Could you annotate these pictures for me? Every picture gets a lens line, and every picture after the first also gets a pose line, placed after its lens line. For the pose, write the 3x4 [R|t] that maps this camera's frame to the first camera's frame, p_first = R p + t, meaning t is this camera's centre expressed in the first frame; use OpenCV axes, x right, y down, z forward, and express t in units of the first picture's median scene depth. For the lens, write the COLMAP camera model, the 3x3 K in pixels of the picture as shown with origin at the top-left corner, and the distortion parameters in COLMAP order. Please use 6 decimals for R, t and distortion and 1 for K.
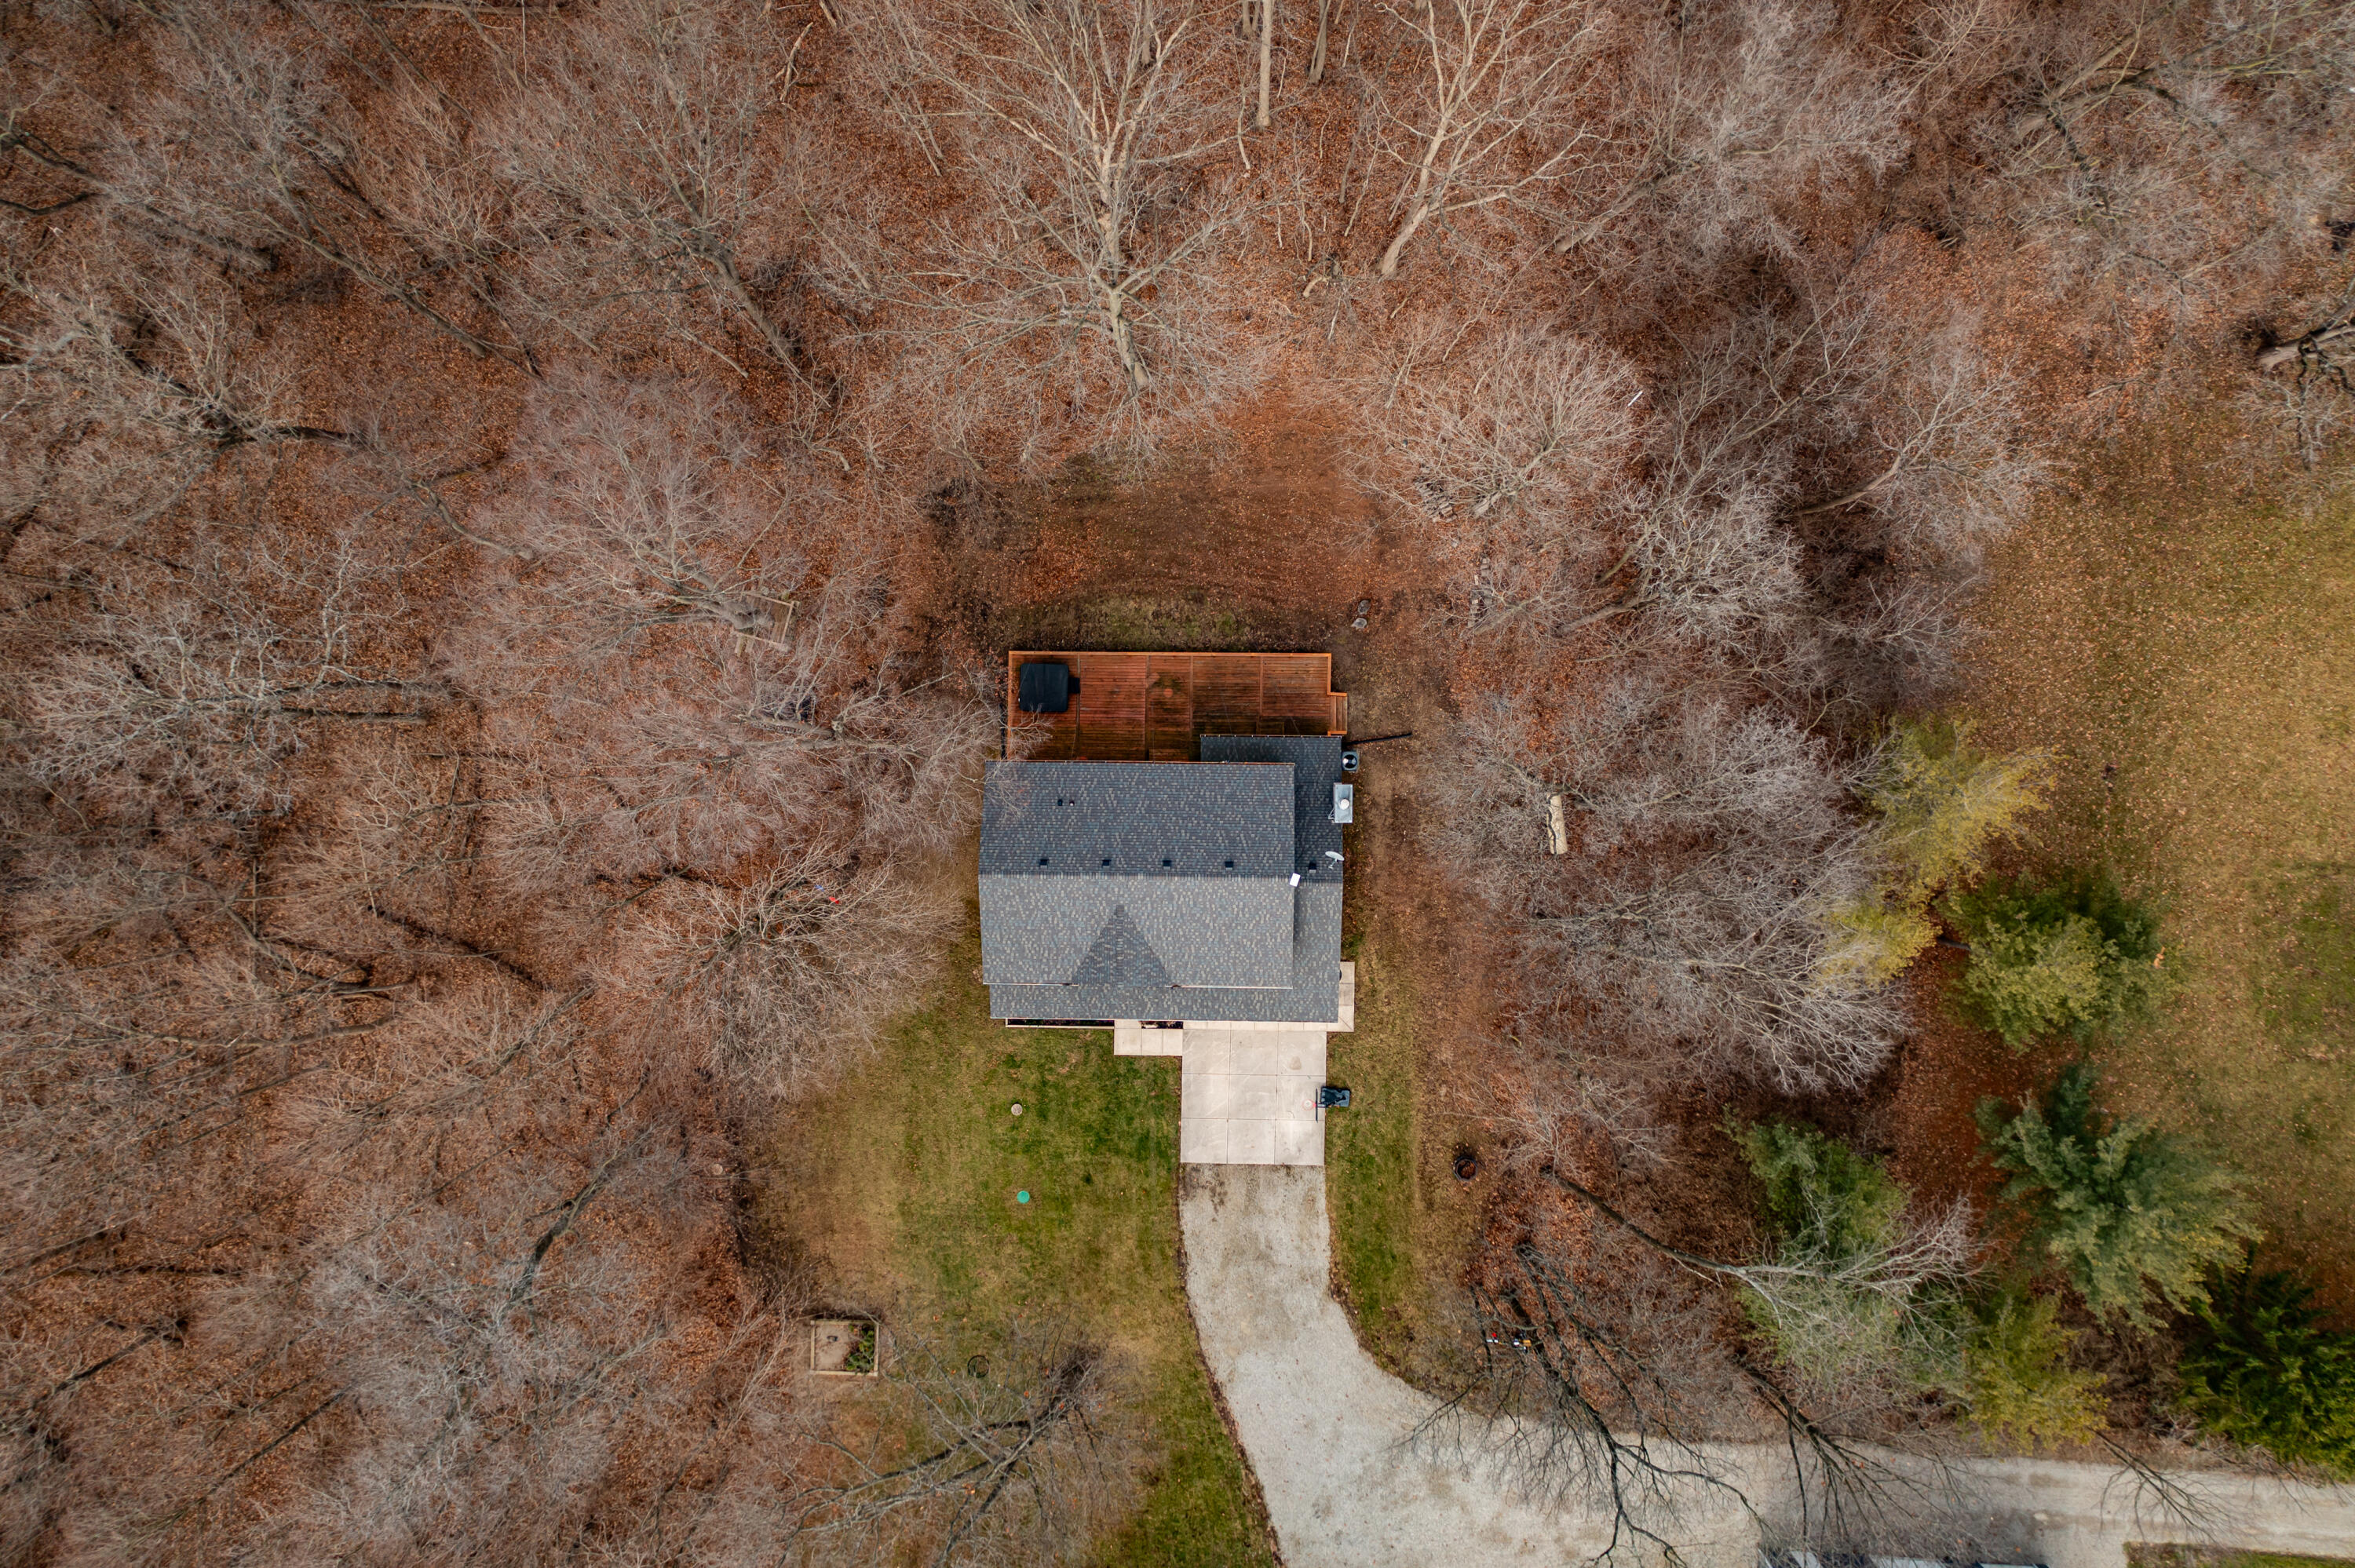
lens RADIAL K [[1875.6, 0, 1171.9], [0, 1875.6, 769.5], [0, 0, 1]] dist [-0.000567, 0.007469]
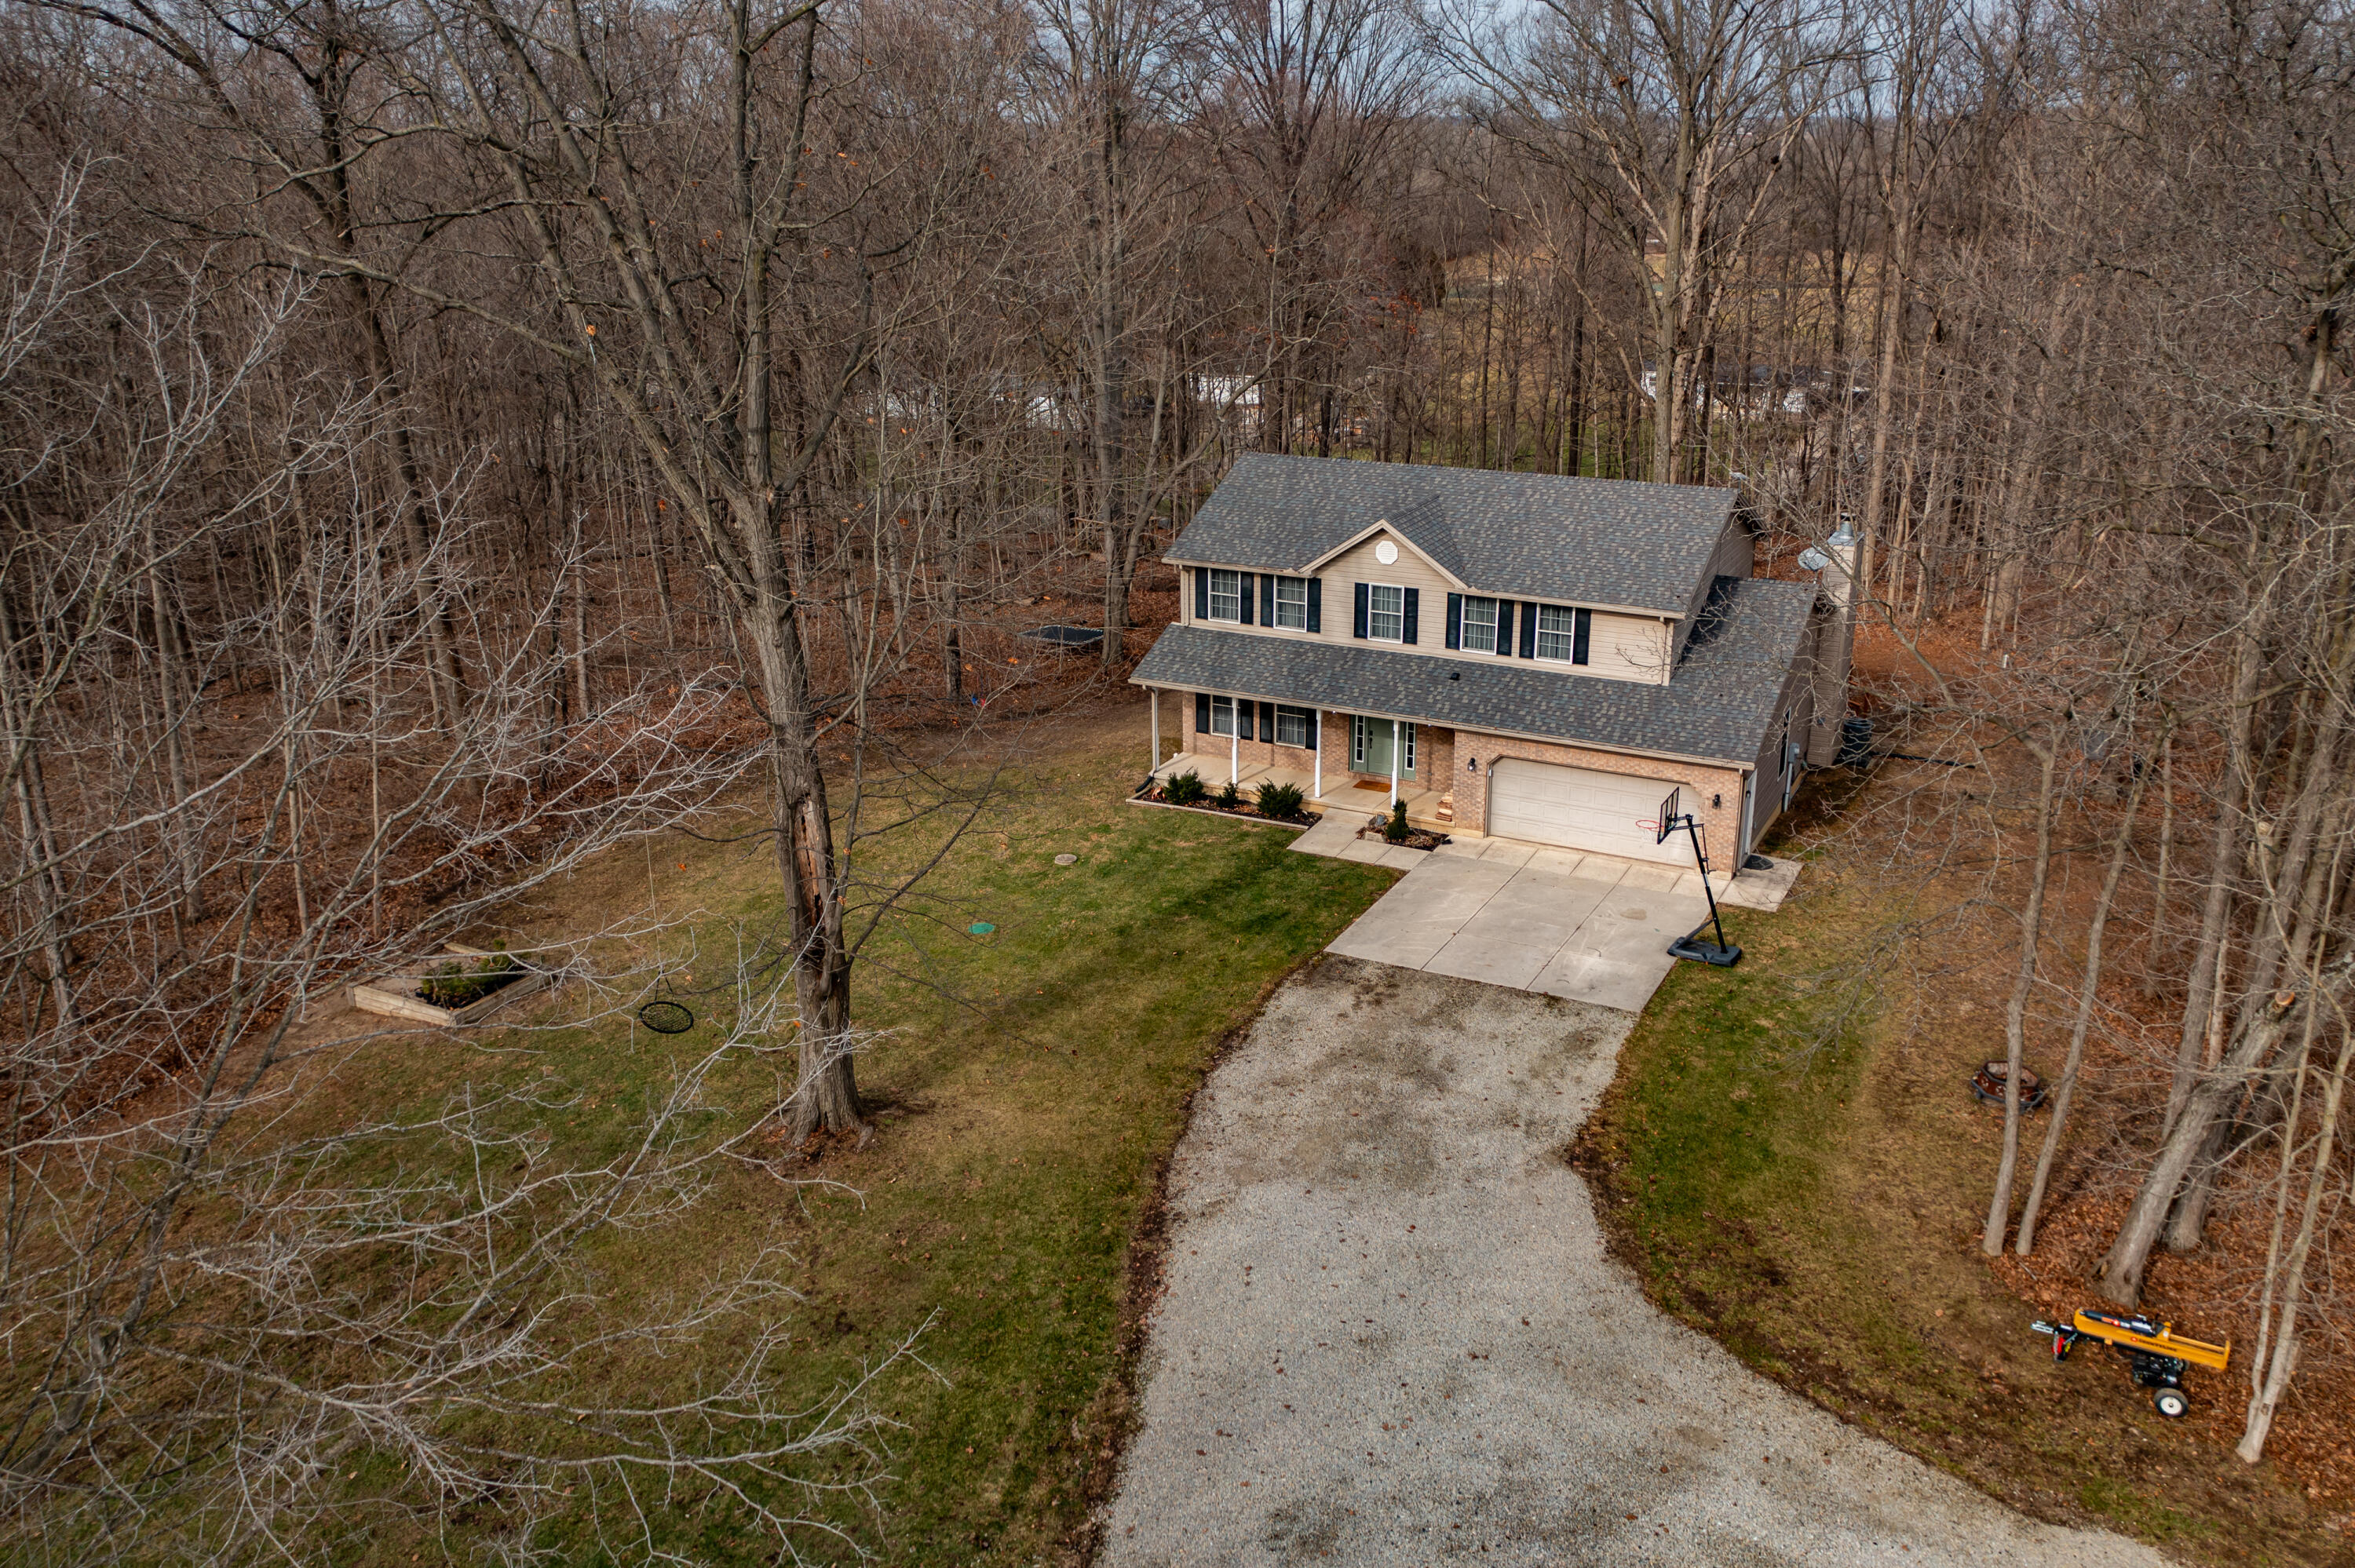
lens RADIAL K [[1886.3, 0, 1174.9], [0, 1886.3, 757.0], [0, 0, 1]] dist [-0.002149, 0.008852]
pose [[0.887687, 0.167112, -0.429051, 0.159695], [-0.460076, 0.284534, -0.841053, 0.594637], [-0.018470, 0.943988, 0.329462, 0.811060]]
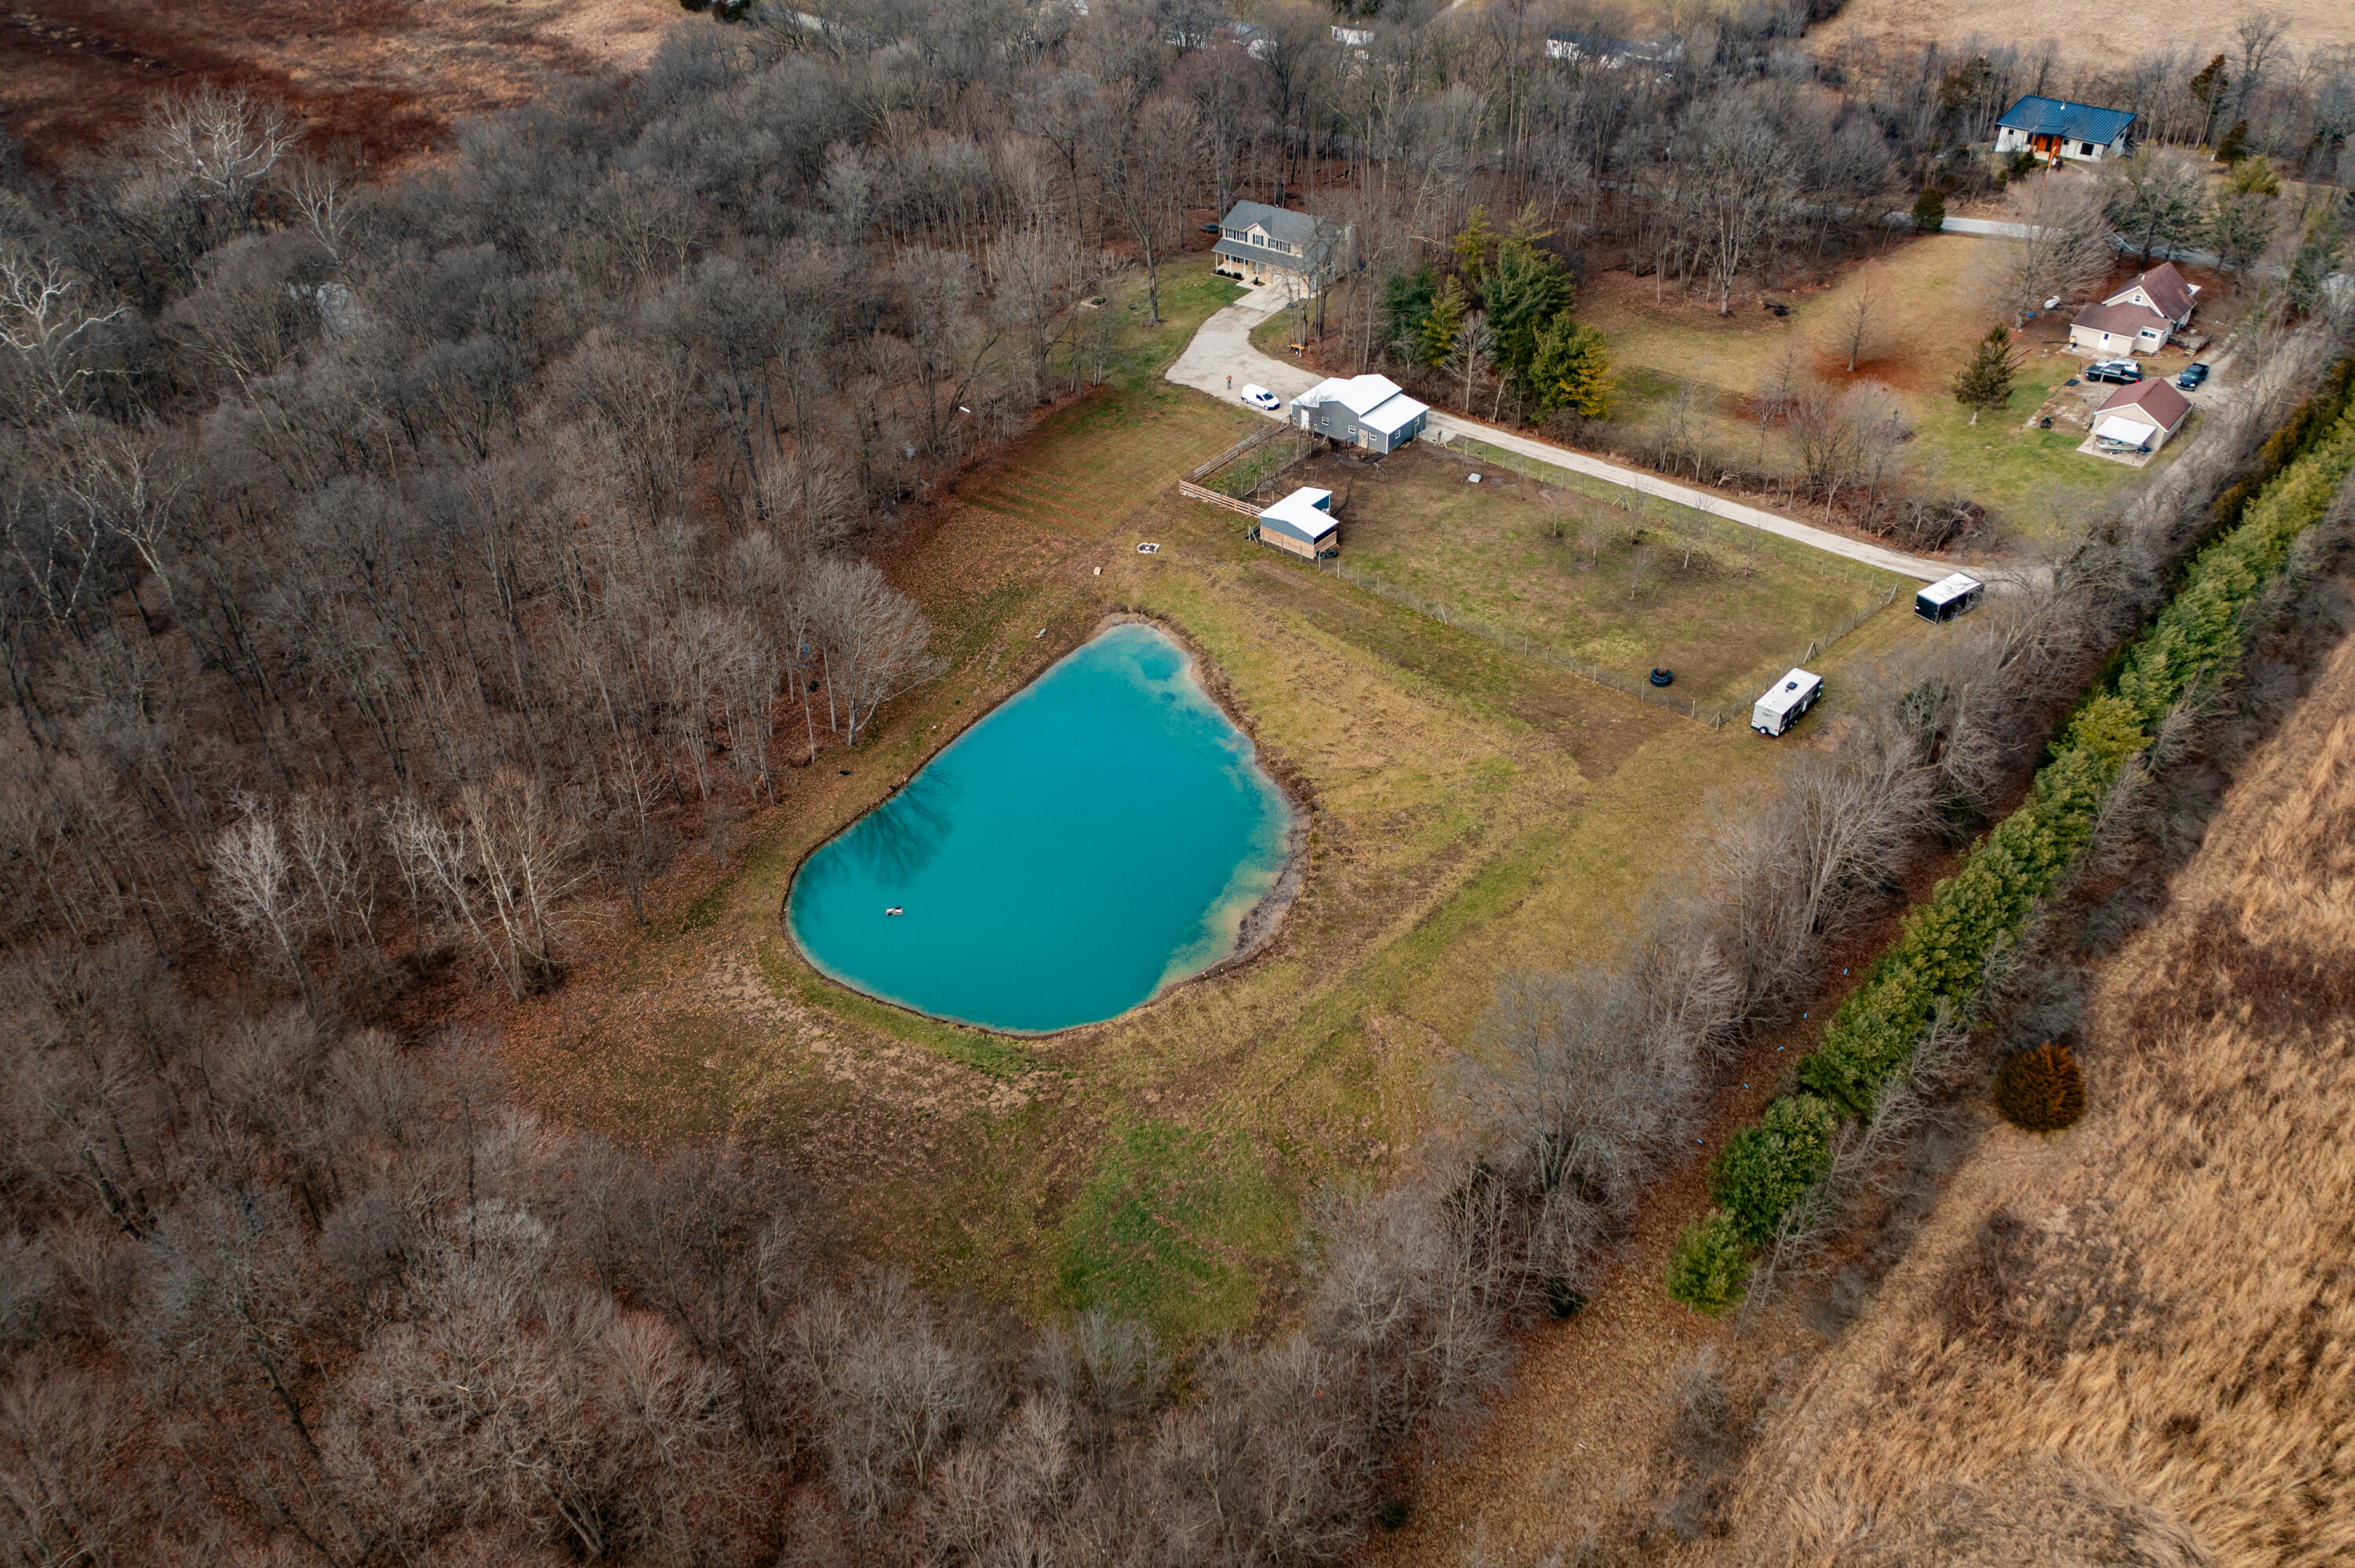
lens RADIAL K [[1886.3, 0, 1174.9], [0, 1886.3, 757.0], [0, 0, 1]] dist [-0.002149, 0.008852]
pose [[0.800668, 0.357347, -0.480867, 1.532459], [-0.599061, 0.487599, -0.635117, 2.380944], [0.007513, 0.796587, 0.604478, -0.158587]]
